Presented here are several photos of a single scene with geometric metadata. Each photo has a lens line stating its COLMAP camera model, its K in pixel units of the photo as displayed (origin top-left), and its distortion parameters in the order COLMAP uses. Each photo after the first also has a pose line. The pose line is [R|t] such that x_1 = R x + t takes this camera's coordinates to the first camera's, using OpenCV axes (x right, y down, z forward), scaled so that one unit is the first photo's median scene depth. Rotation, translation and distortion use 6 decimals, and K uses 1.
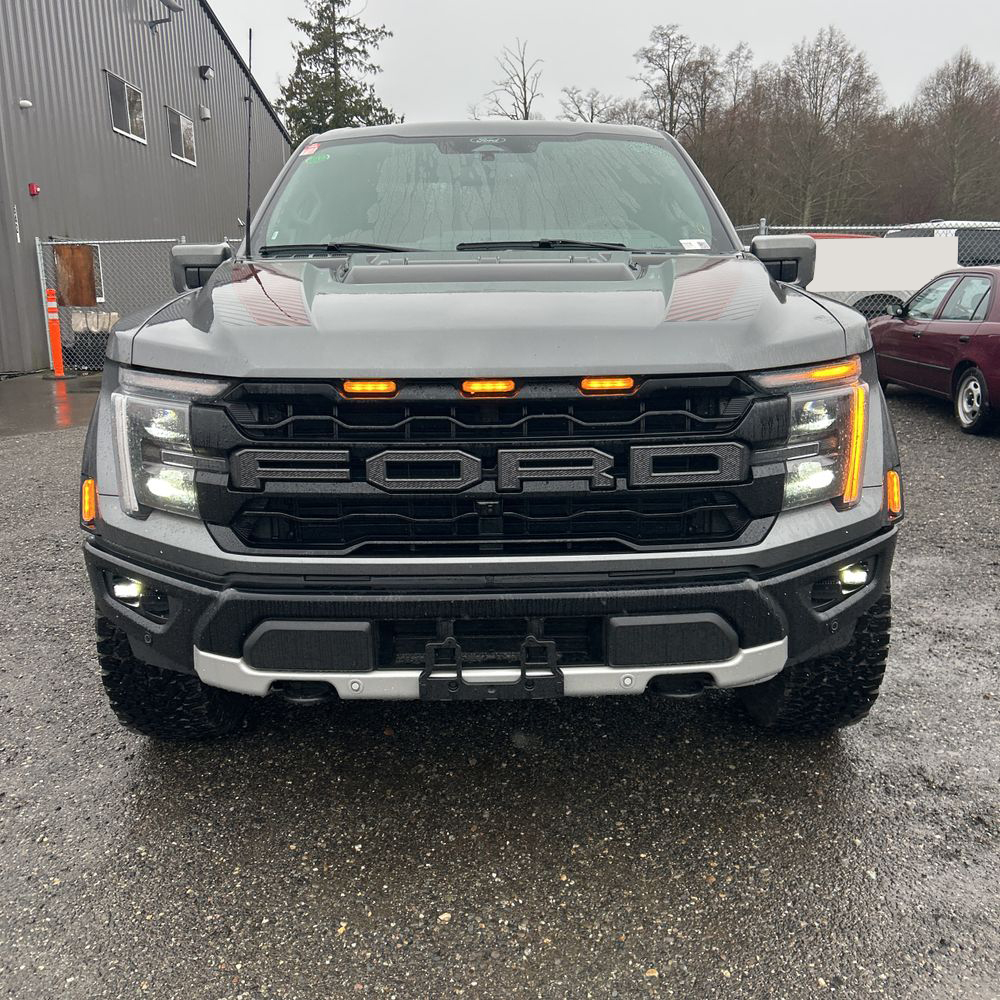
lens RADIAL K [[1008.8, 0, 499.6], [0, 1008.8, 498.7], [0, 0, 1]] dist [0.026055, 0.000000]
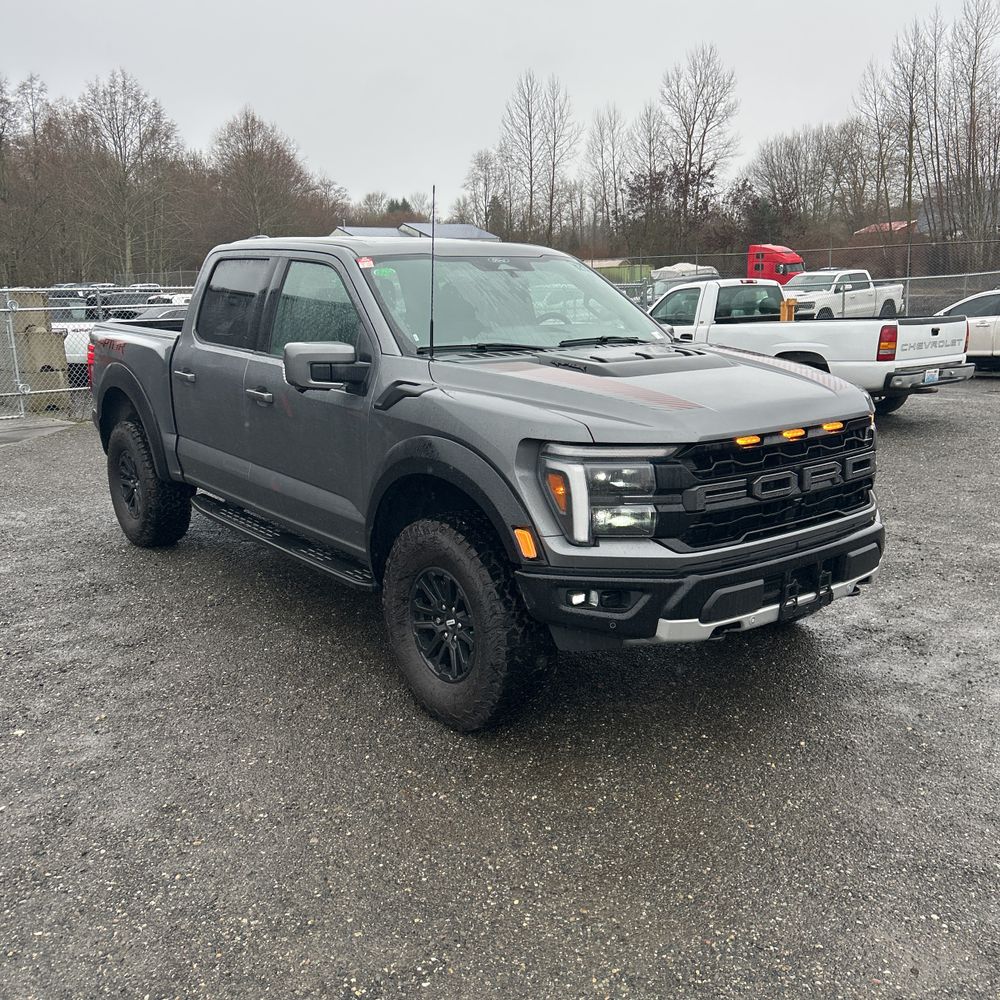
lens RADIAL K [[1008.8, 0, 498.3], [0, 1008.8, 497.3], [0, 0, 1]] dist [0.026055, 0.000000]
pose [[0.791142, -0.127594, 0.598176, -1.419234], [0.147832, 0.988892, 0.015414, -0.099773], [-0.593498, 0.076235, 0.801217, -0.095714]]
